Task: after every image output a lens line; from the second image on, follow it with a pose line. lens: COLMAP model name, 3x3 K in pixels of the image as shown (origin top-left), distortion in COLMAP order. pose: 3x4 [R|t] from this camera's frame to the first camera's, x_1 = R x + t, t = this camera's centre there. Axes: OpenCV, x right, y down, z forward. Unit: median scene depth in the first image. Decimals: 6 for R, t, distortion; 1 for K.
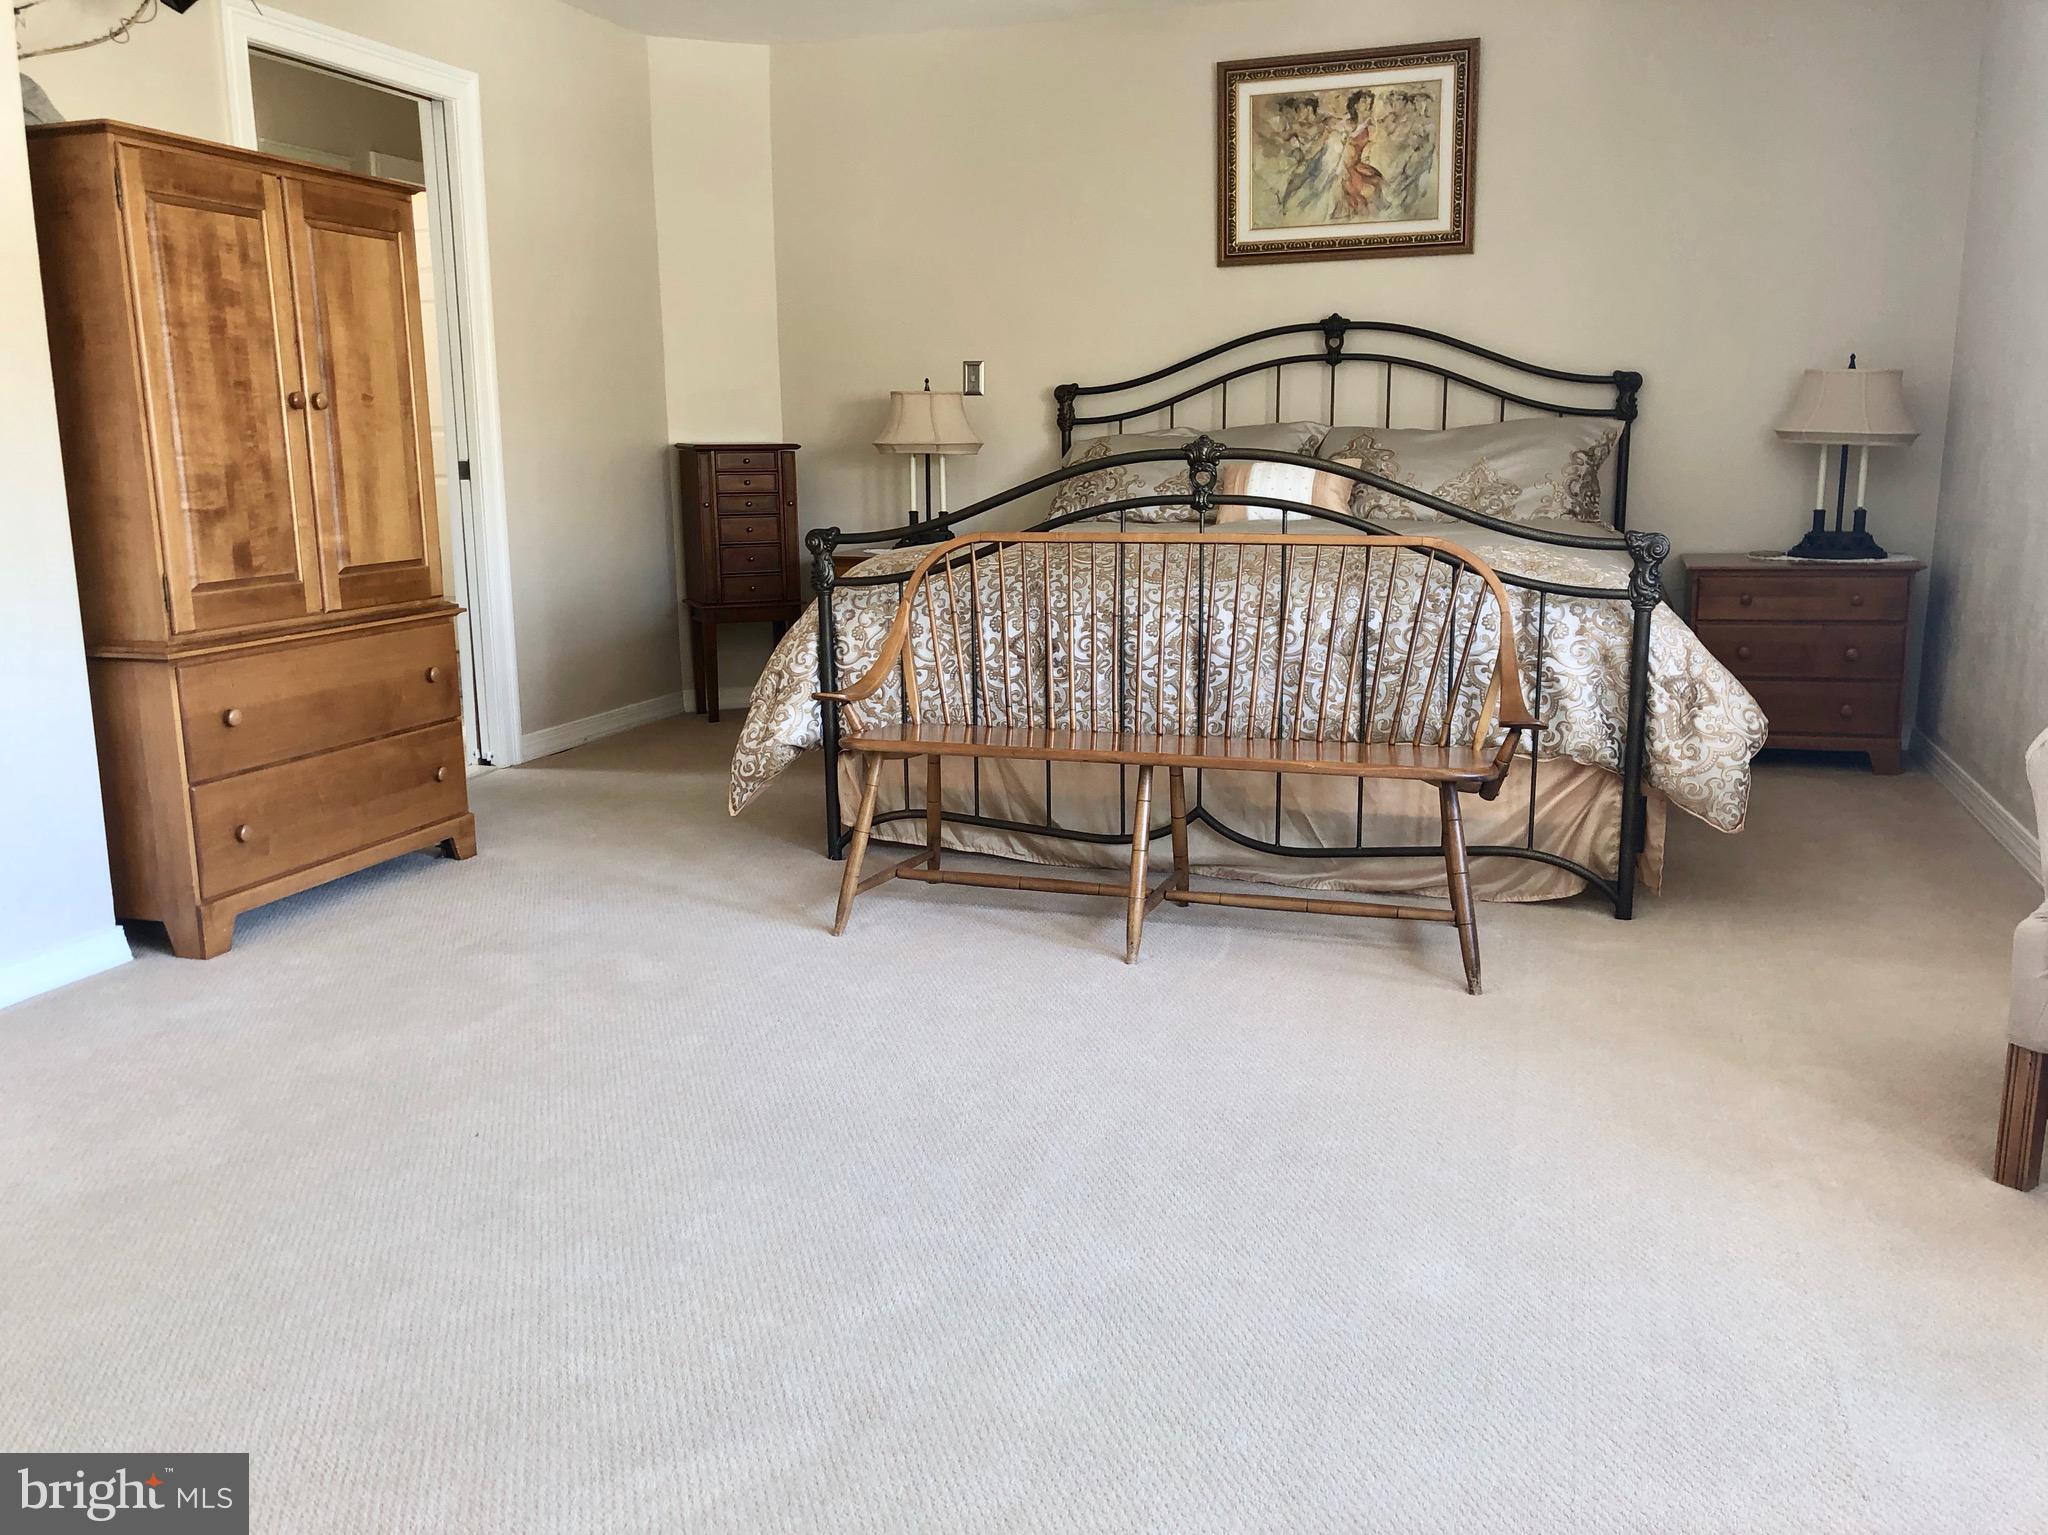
lens RADIAL K [[1636.8, 0, 1017.3], [0, 1636.8, 766.8], [0, 0, 1]] dist [0.110114, -0.243951]
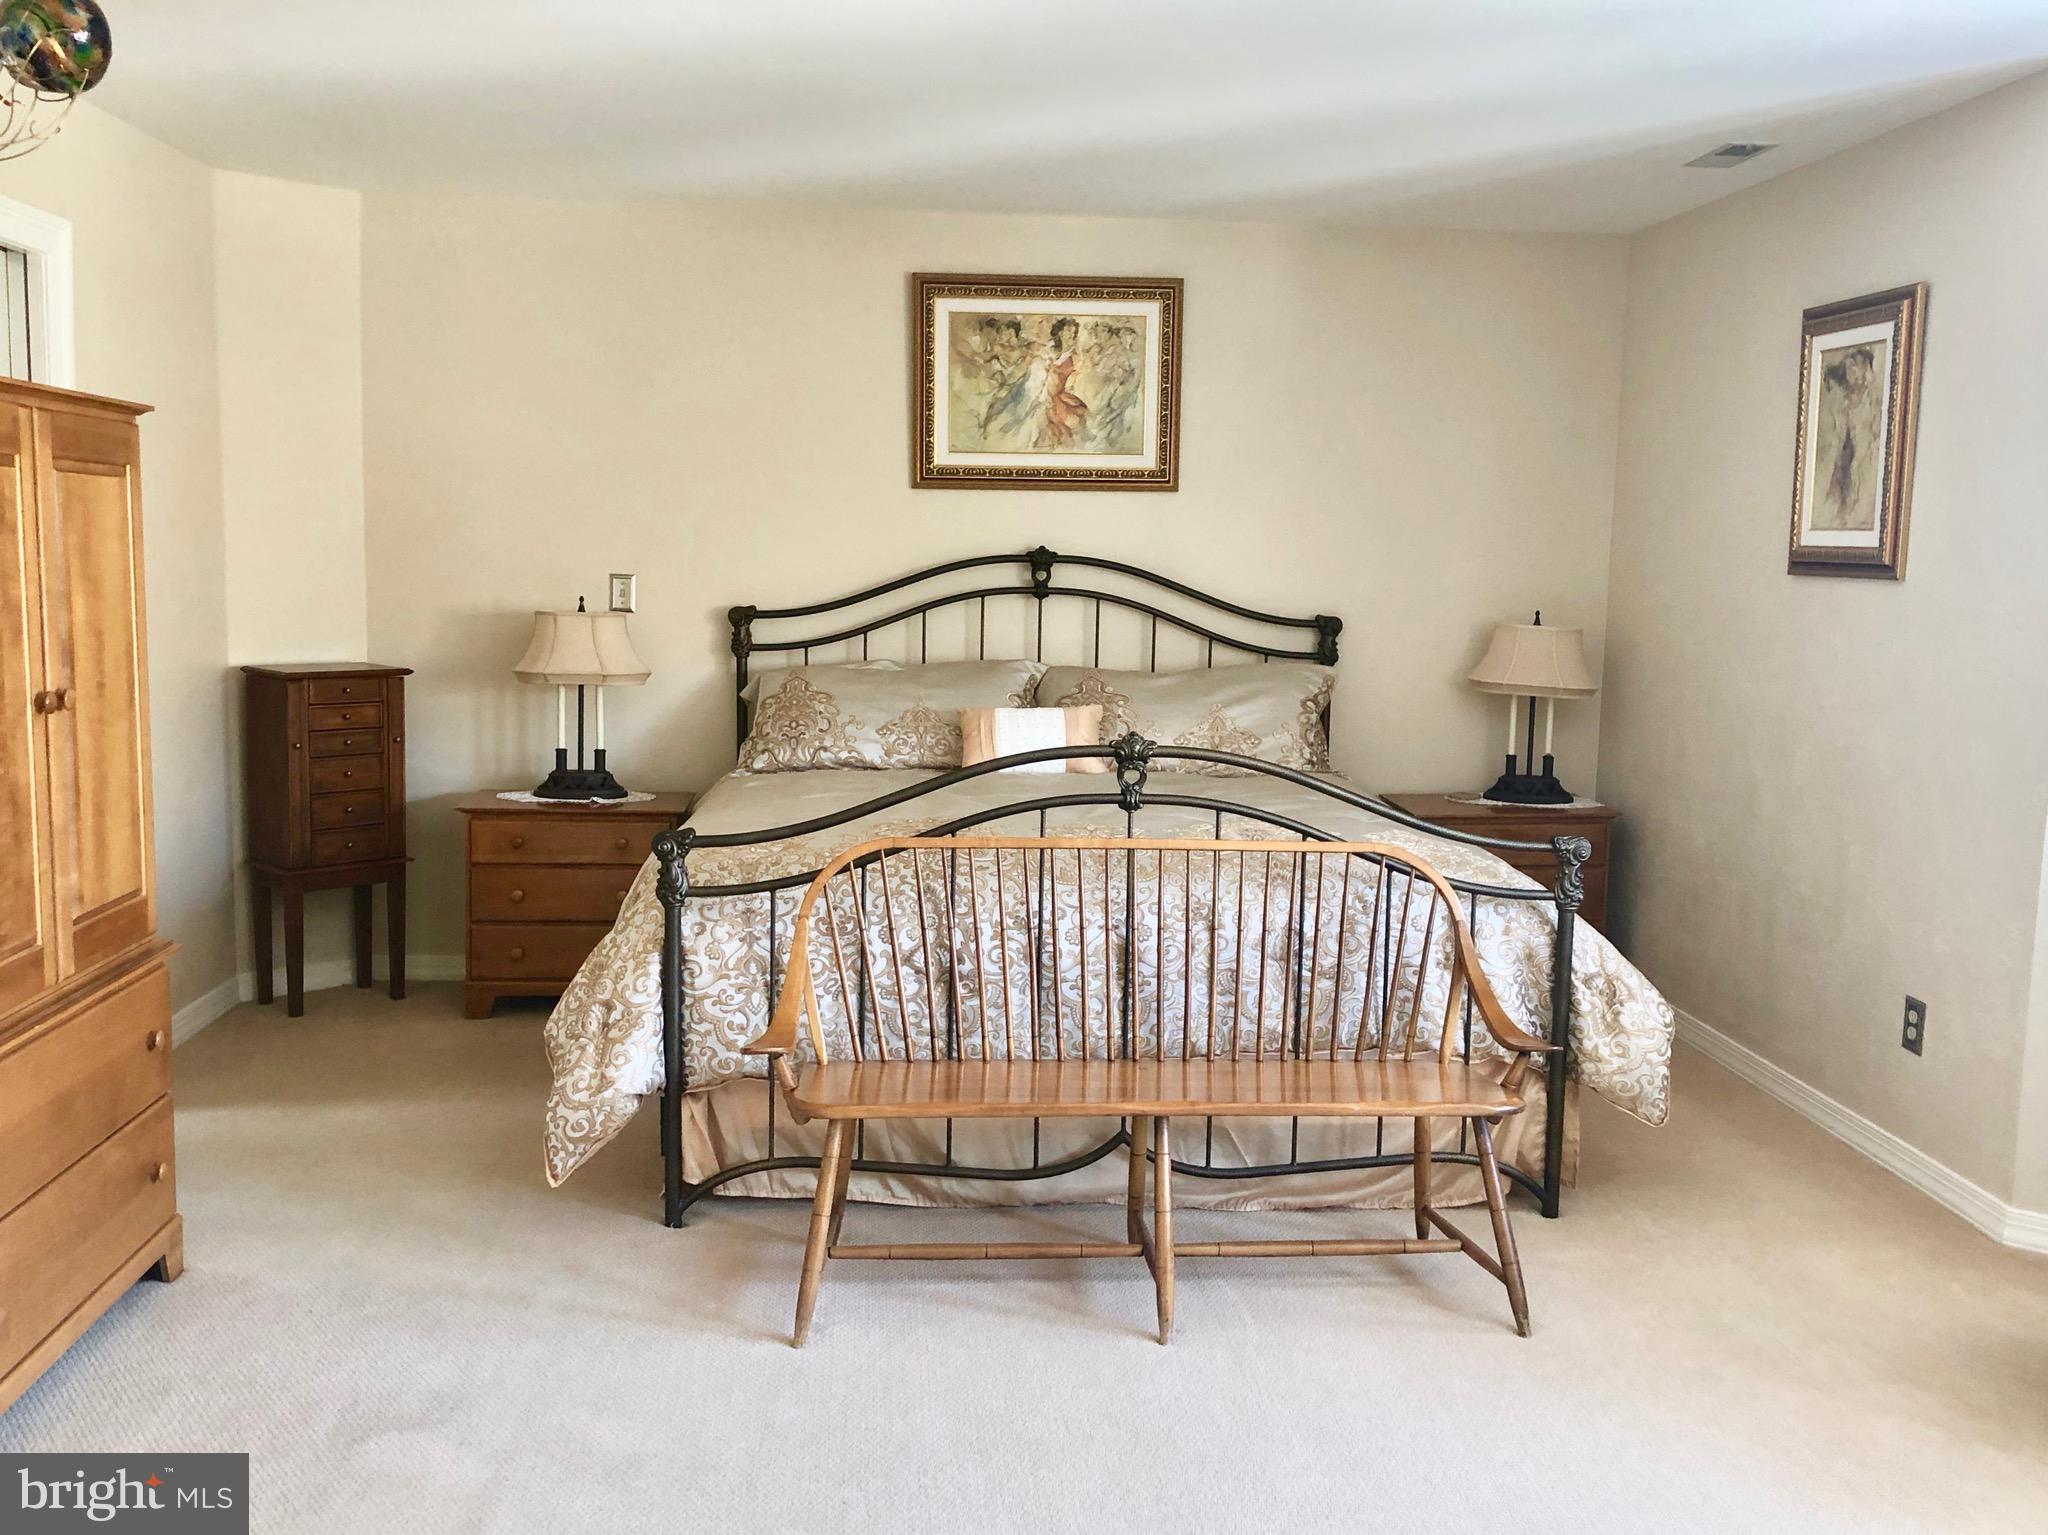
lens RADIAL K [[1833.2, 0, 956.0], [0, 1833.2, 767.0], [0, 0, 1]] dist [0.218071, -0.721005]
pose [[0.920906, -0.020065, 0.389267, -0.343755], [0.048387, 0.996834, -0.063089, -0.108569], [-0.386769, 0.076935, 0.918962, 0.078816]]
